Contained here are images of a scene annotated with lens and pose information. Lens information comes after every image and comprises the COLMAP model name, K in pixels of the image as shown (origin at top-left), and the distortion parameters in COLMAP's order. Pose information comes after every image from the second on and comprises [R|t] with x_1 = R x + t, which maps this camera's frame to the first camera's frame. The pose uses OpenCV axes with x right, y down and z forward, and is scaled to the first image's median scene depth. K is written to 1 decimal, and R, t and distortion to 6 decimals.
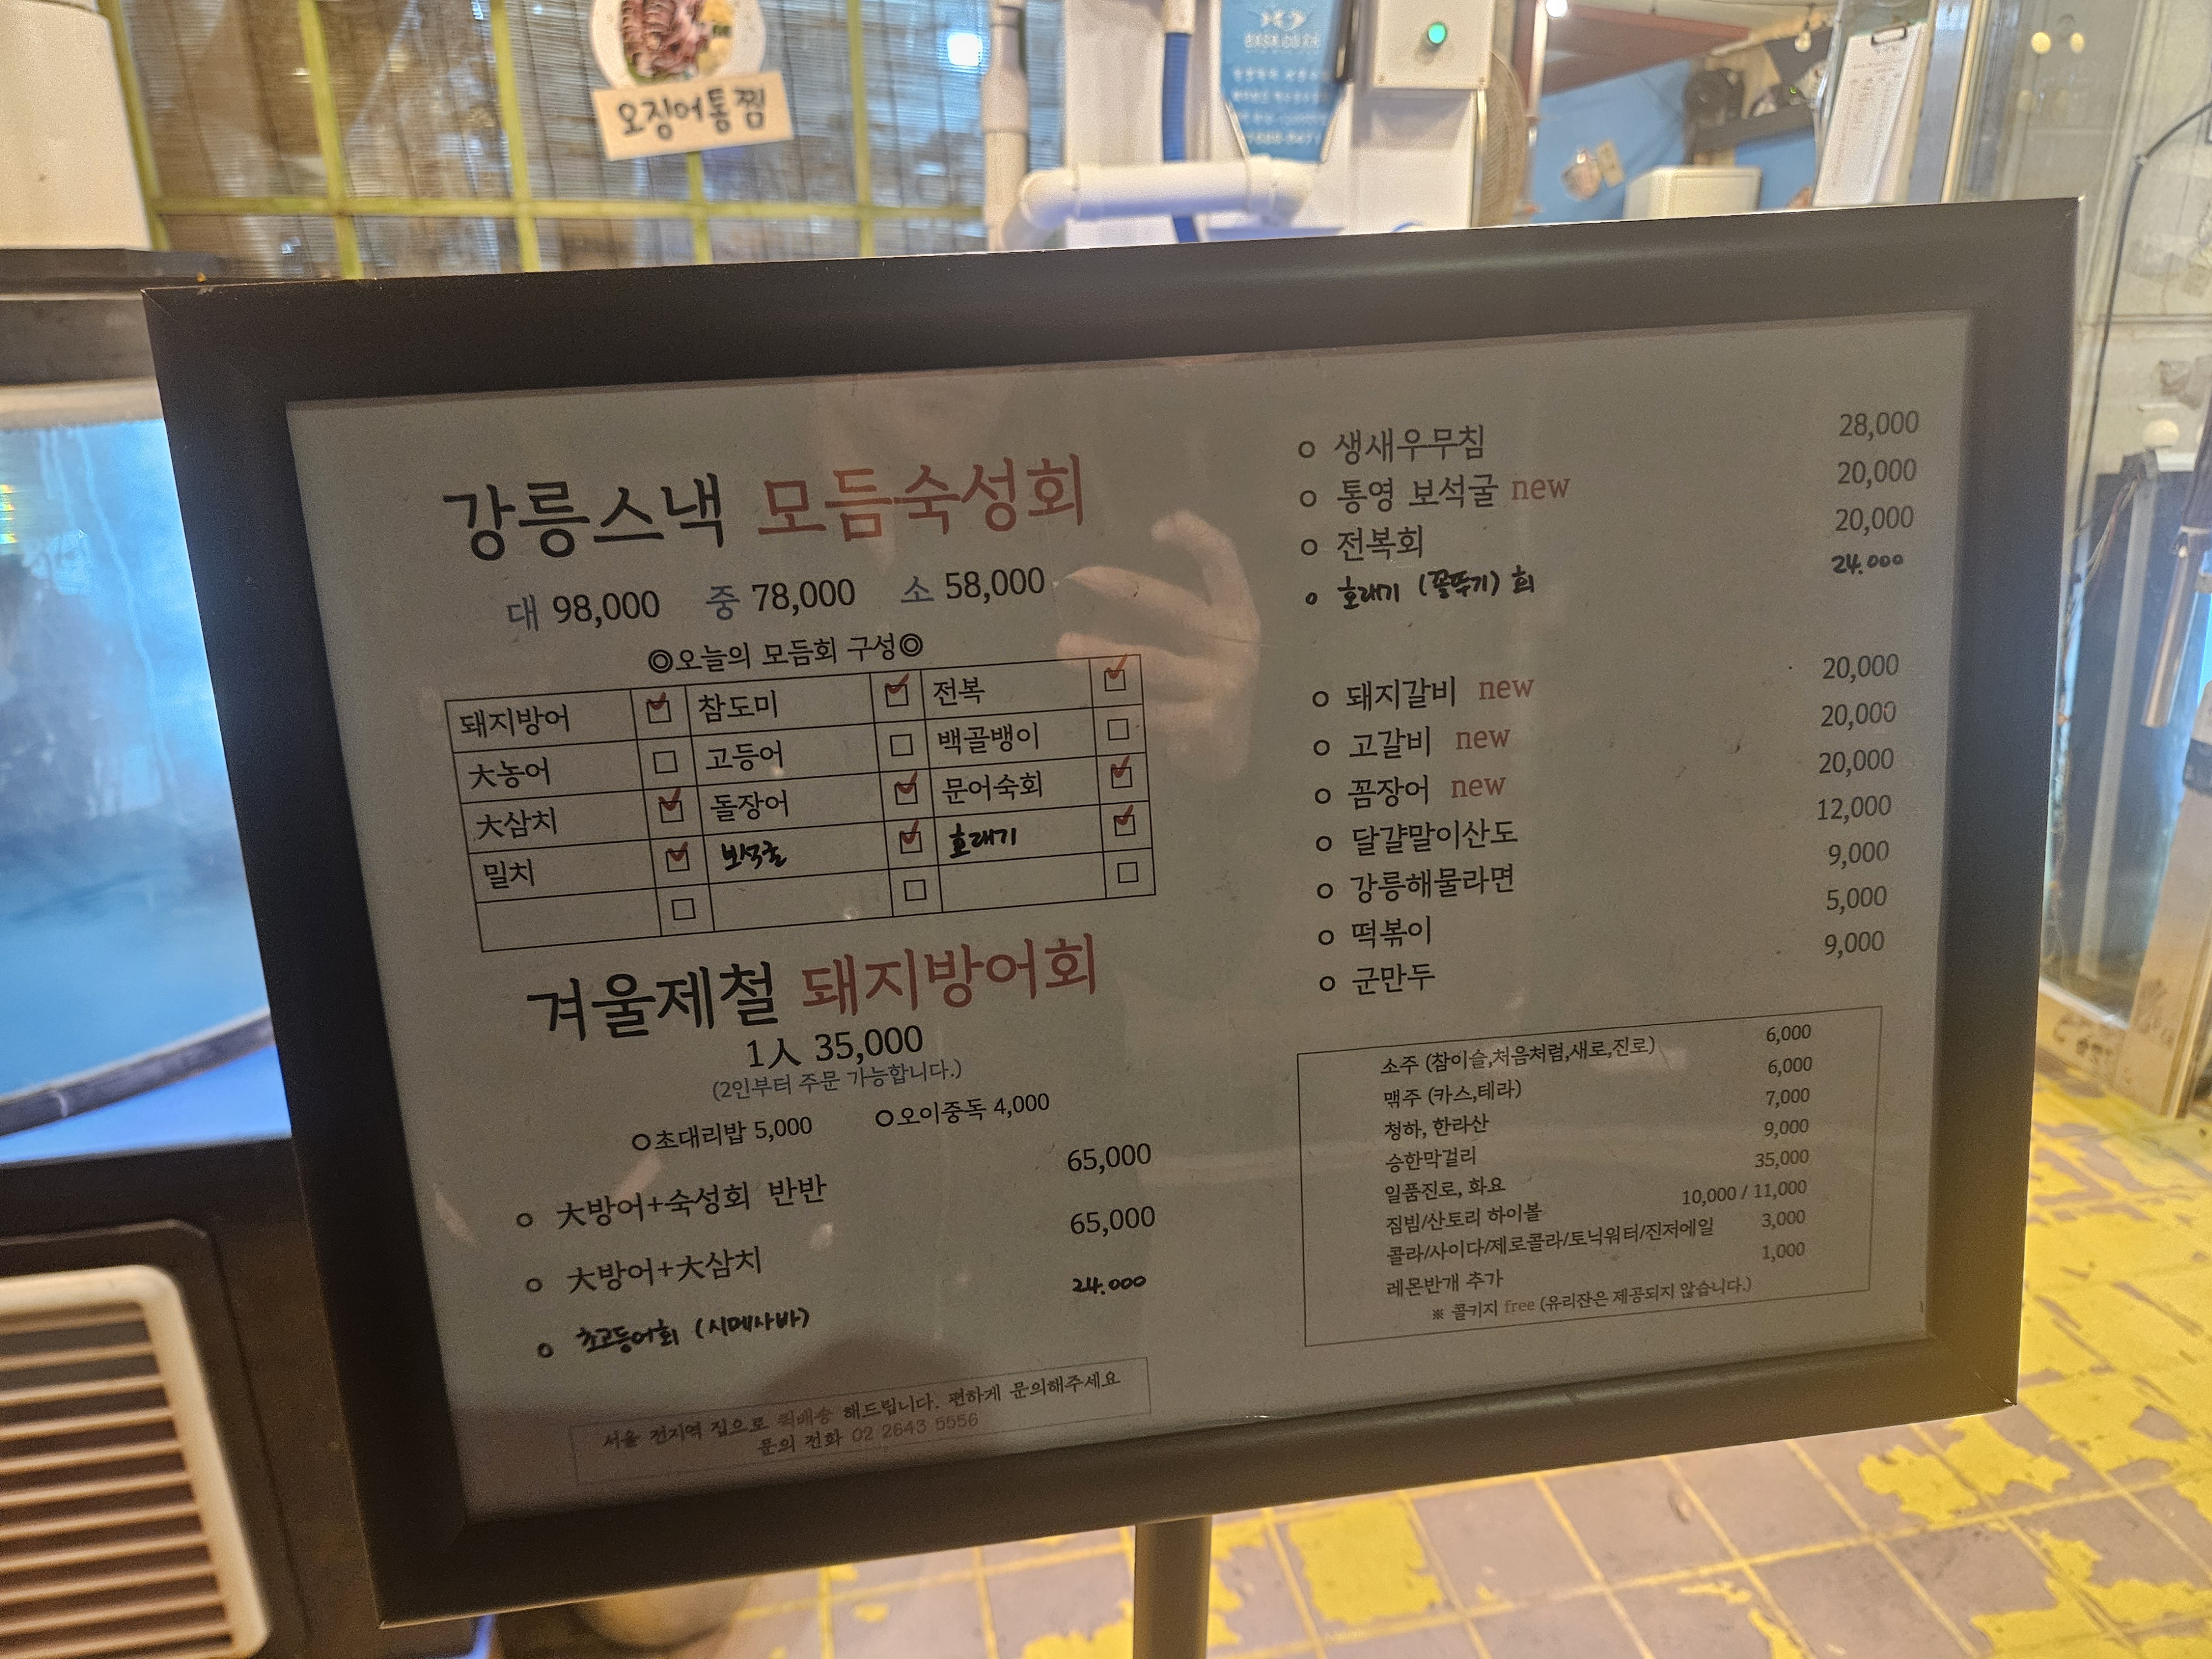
lens RADIAL K [[1468.2, 0, 1098.7], [0, 1468.2, 832.9], [0, 0, 1]] dist [-0.000581, -0.004730]
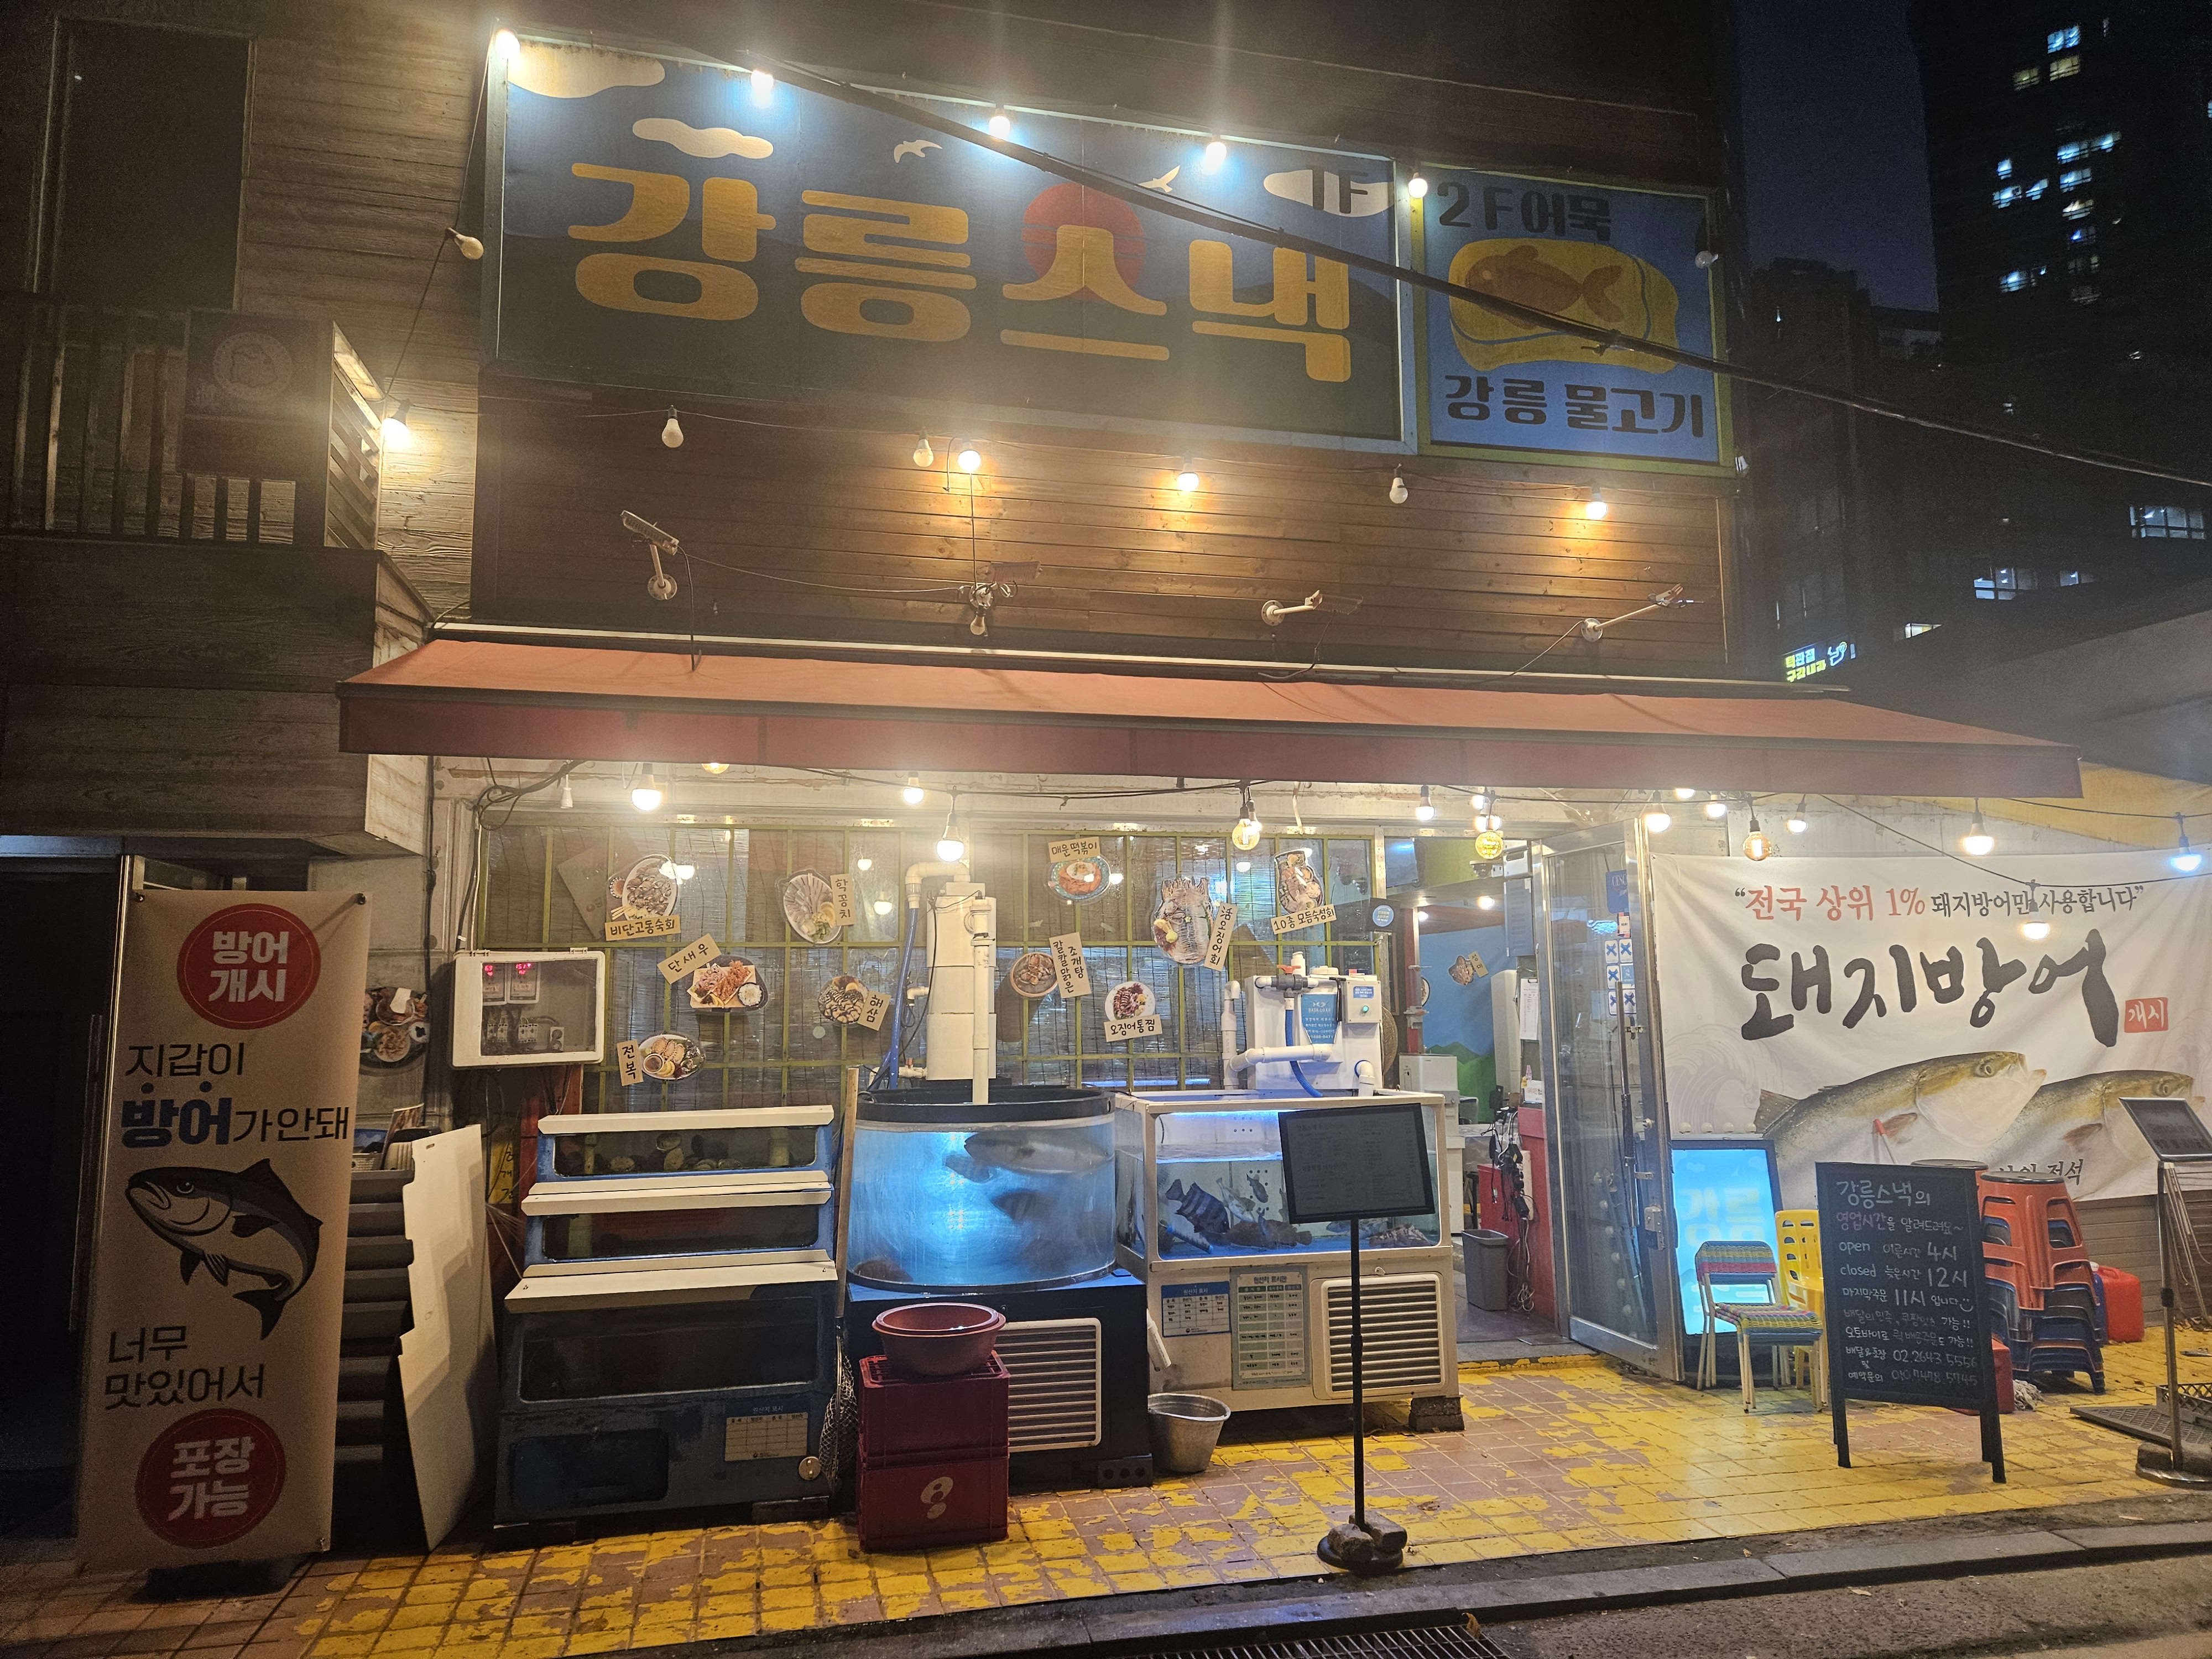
lens RADIAL K [[1468.2, 0, 1101.5], [0, 1468.2, 835.8], [0, 0, 1]] dist [-0.000581, -0.004730]
pose [[0.999463, 0.004151, 0.032501, -0.460832], [0.010759, 0.895361, -0.445211, 0.556803], [-0.030948, 0.445322, 0.894836, -2.054003]]
